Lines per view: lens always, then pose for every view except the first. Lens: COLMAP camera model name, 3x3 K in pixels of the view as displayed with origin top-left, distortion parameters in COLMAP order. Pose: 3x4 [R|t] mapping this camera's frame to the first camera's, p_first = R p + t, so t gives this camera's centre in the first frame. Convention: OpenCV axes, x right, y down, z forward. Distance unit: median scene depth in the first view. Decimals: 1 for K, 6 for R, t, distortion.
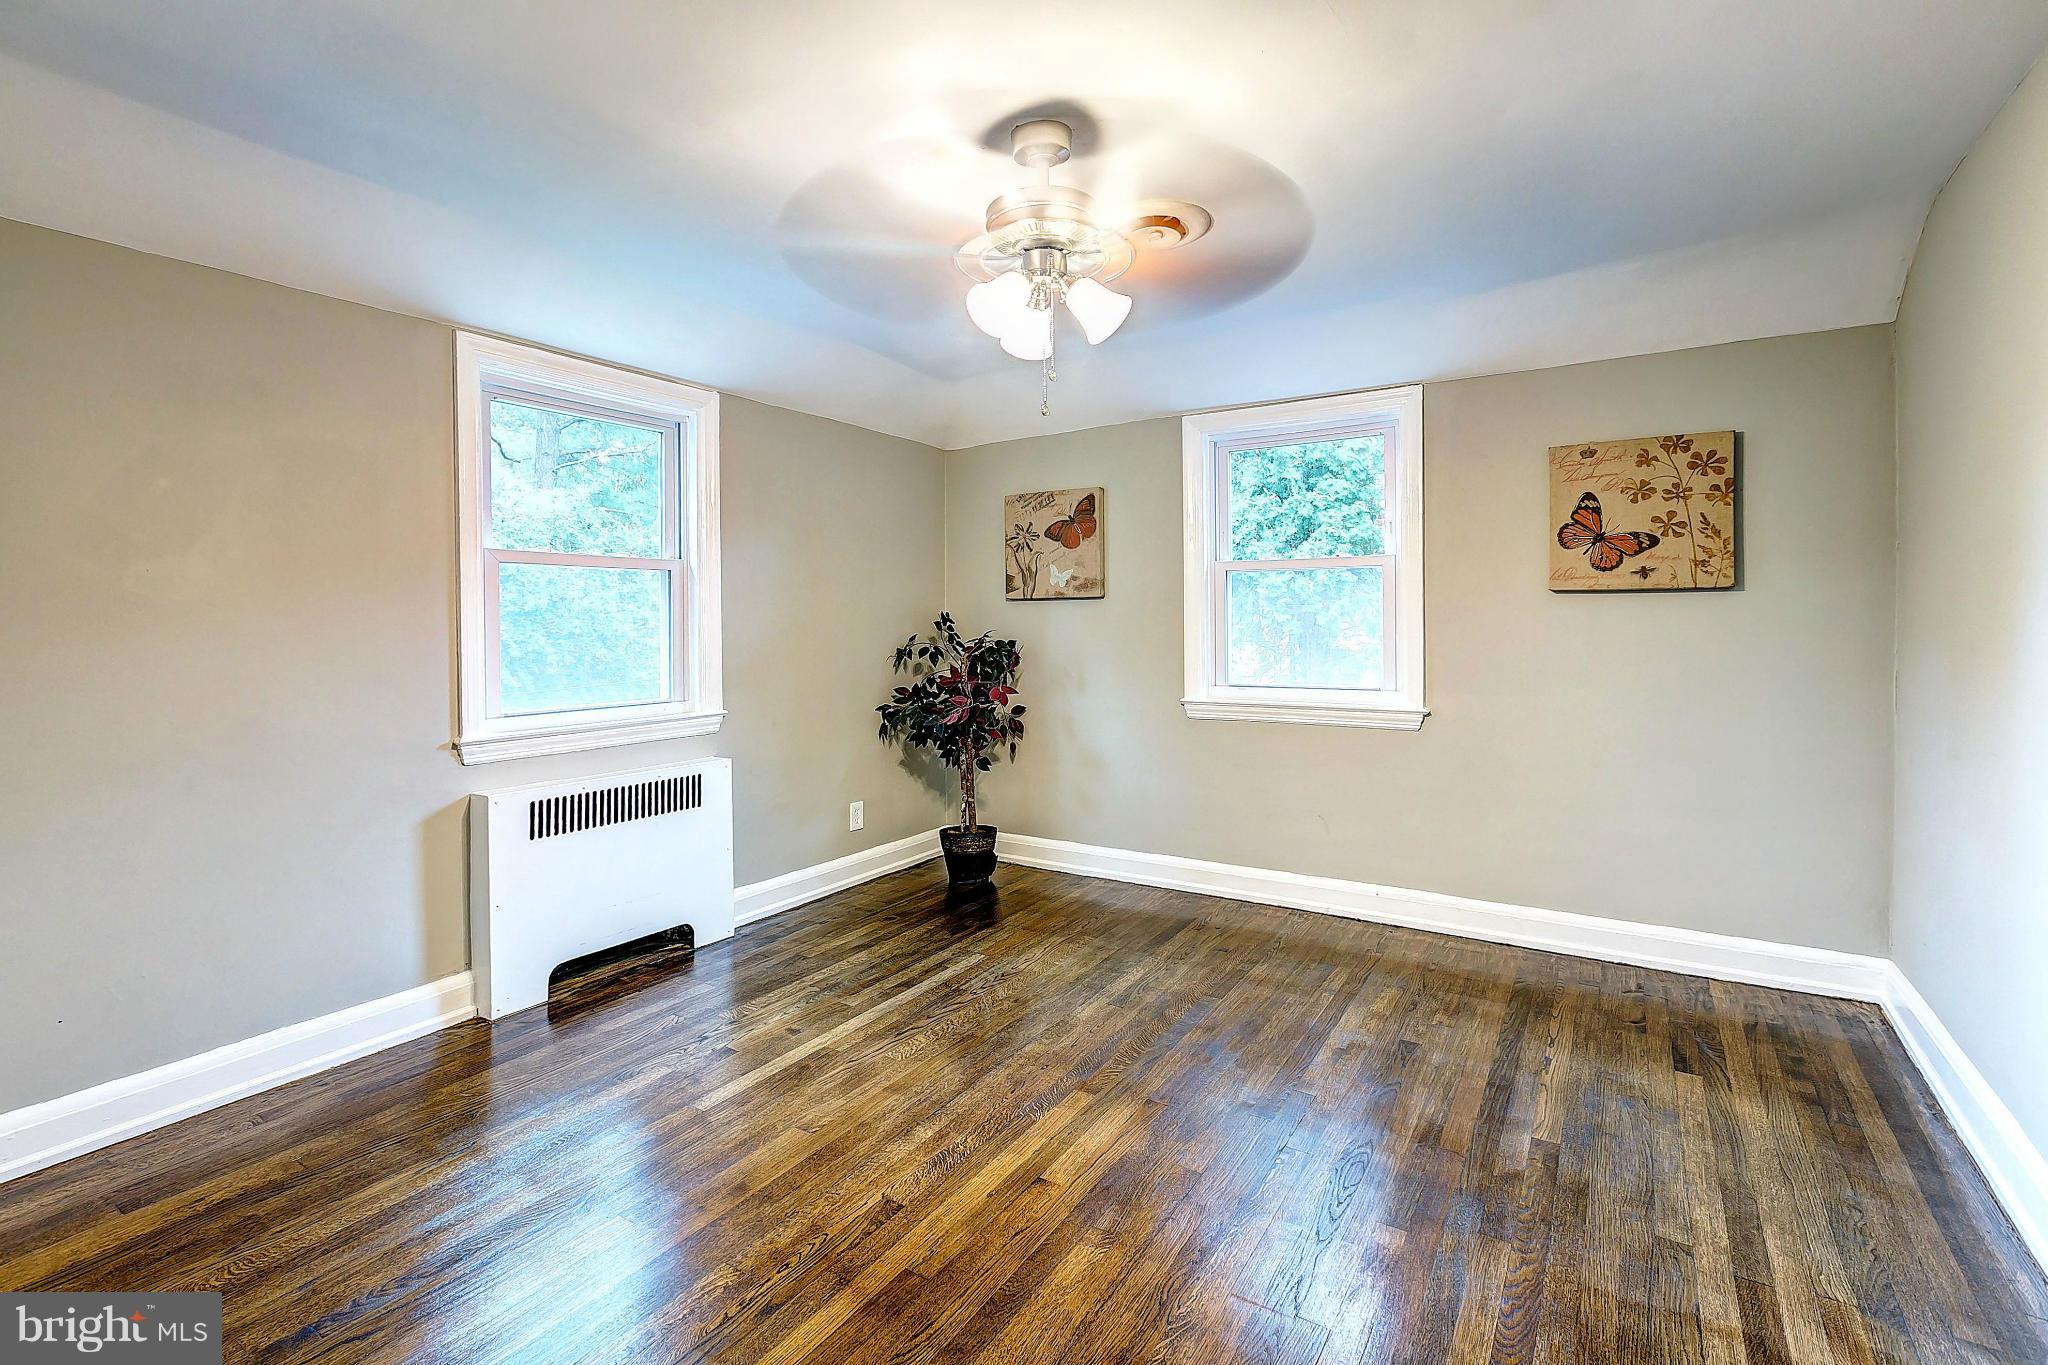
lens RADIAL K [[855.1, 0, 1023.6], [0, 855.1, 627.8], [0, 0, 1]] dist [0.000421, 0.000092]
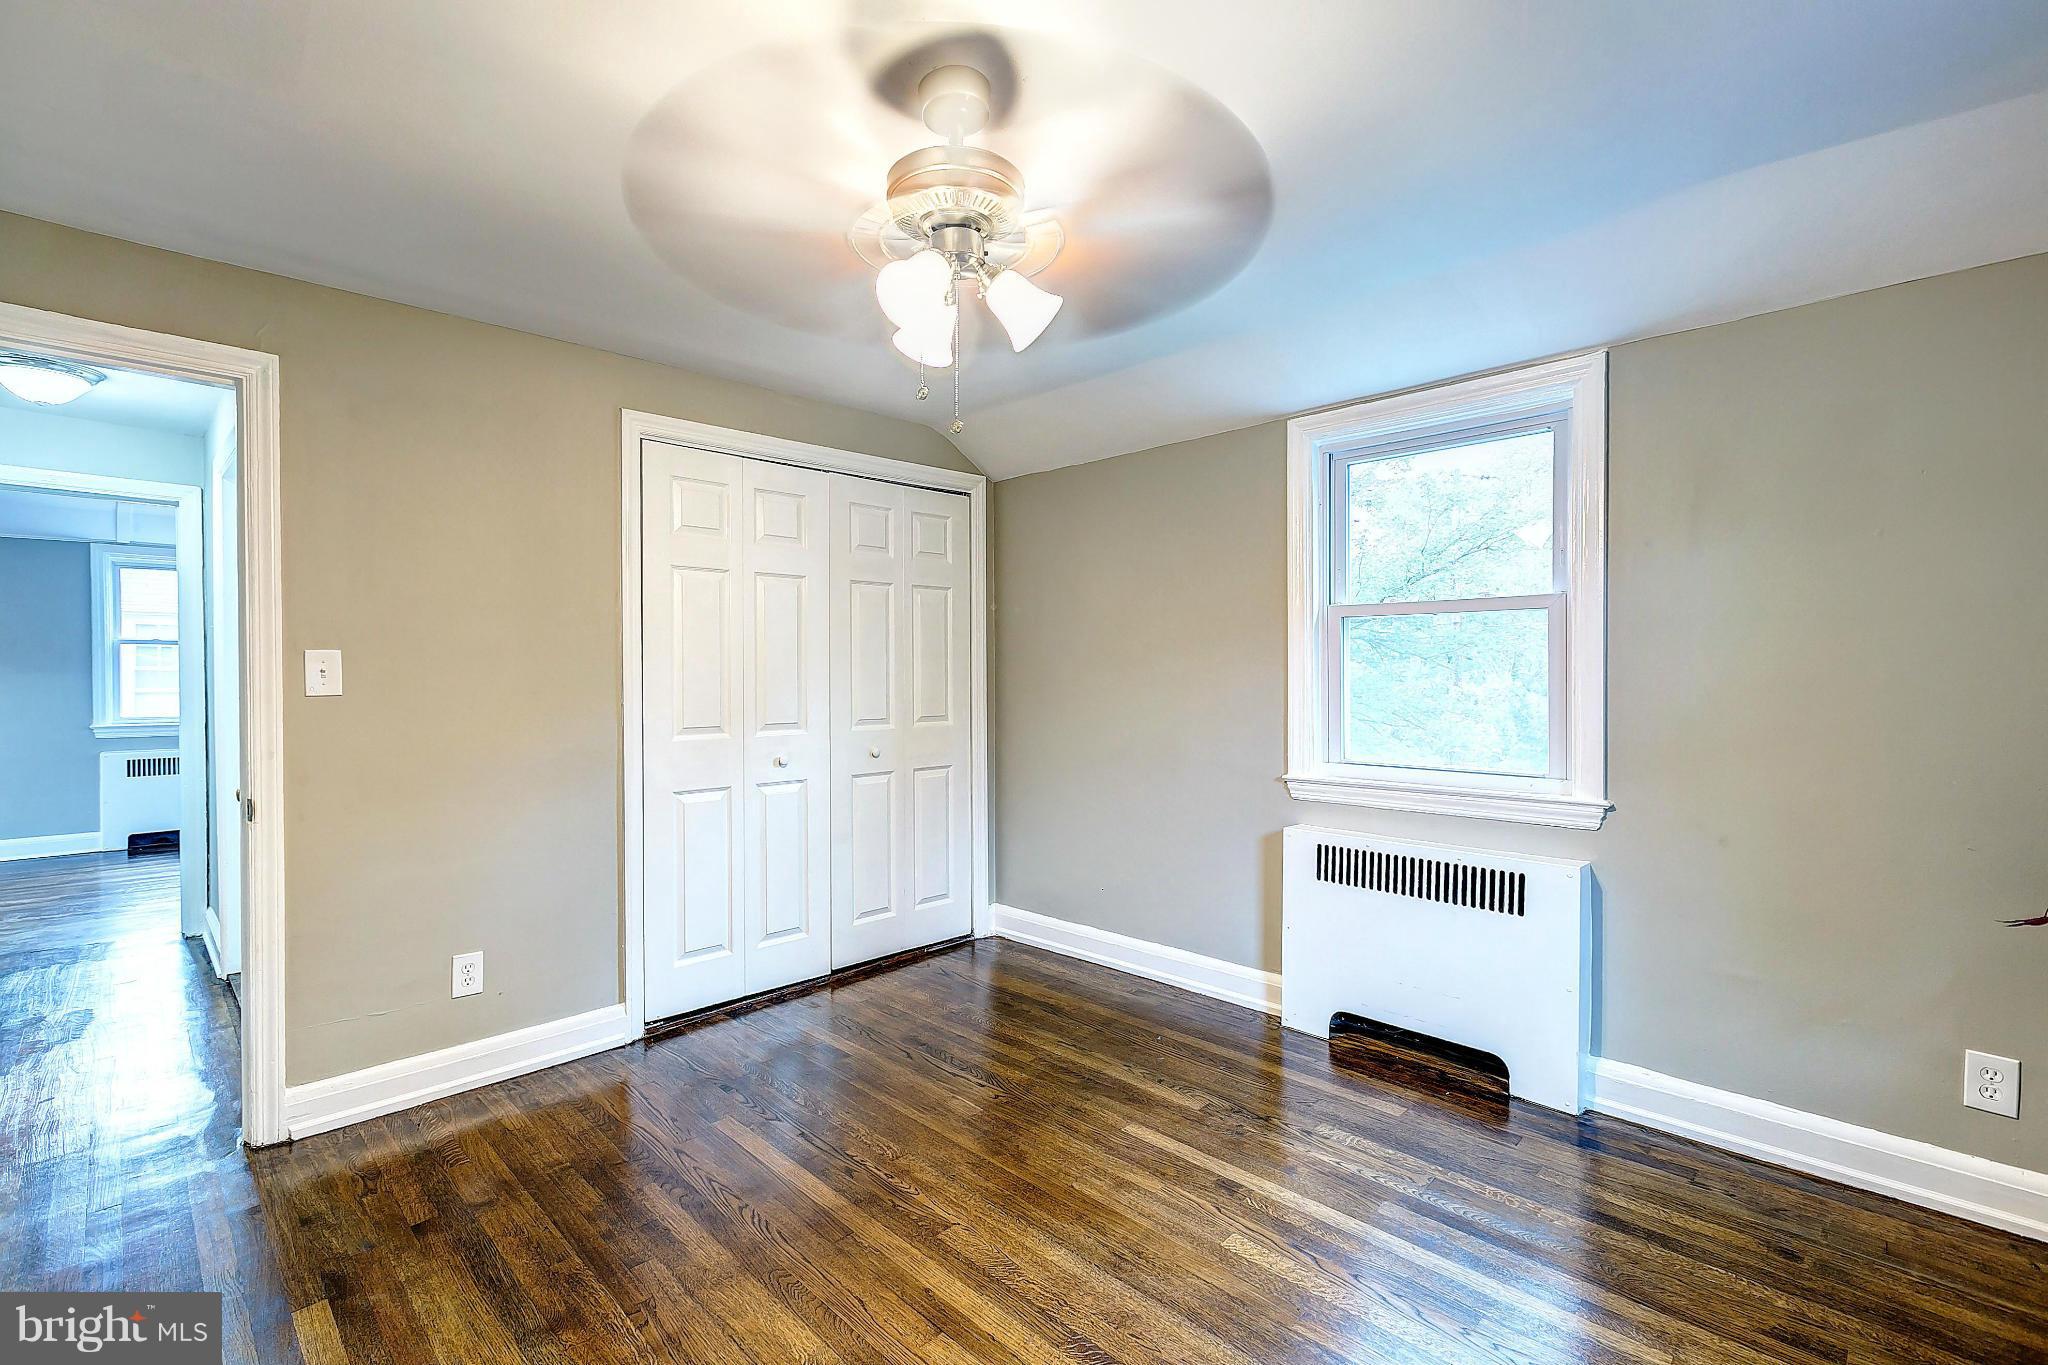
lens RADIAL K [[932.4, 0, 1024.0], [0, 932.4, 682.5], [0, 0, 1]] dist [0.002368, 0.000057]
pose [[-0.180452, 0.021304, -0.983353, 0.622283], [-0.002620, 0.999751, 0.022139, -0.021247], [0.983580, 0.006571, -0.180352, 0.849315]]
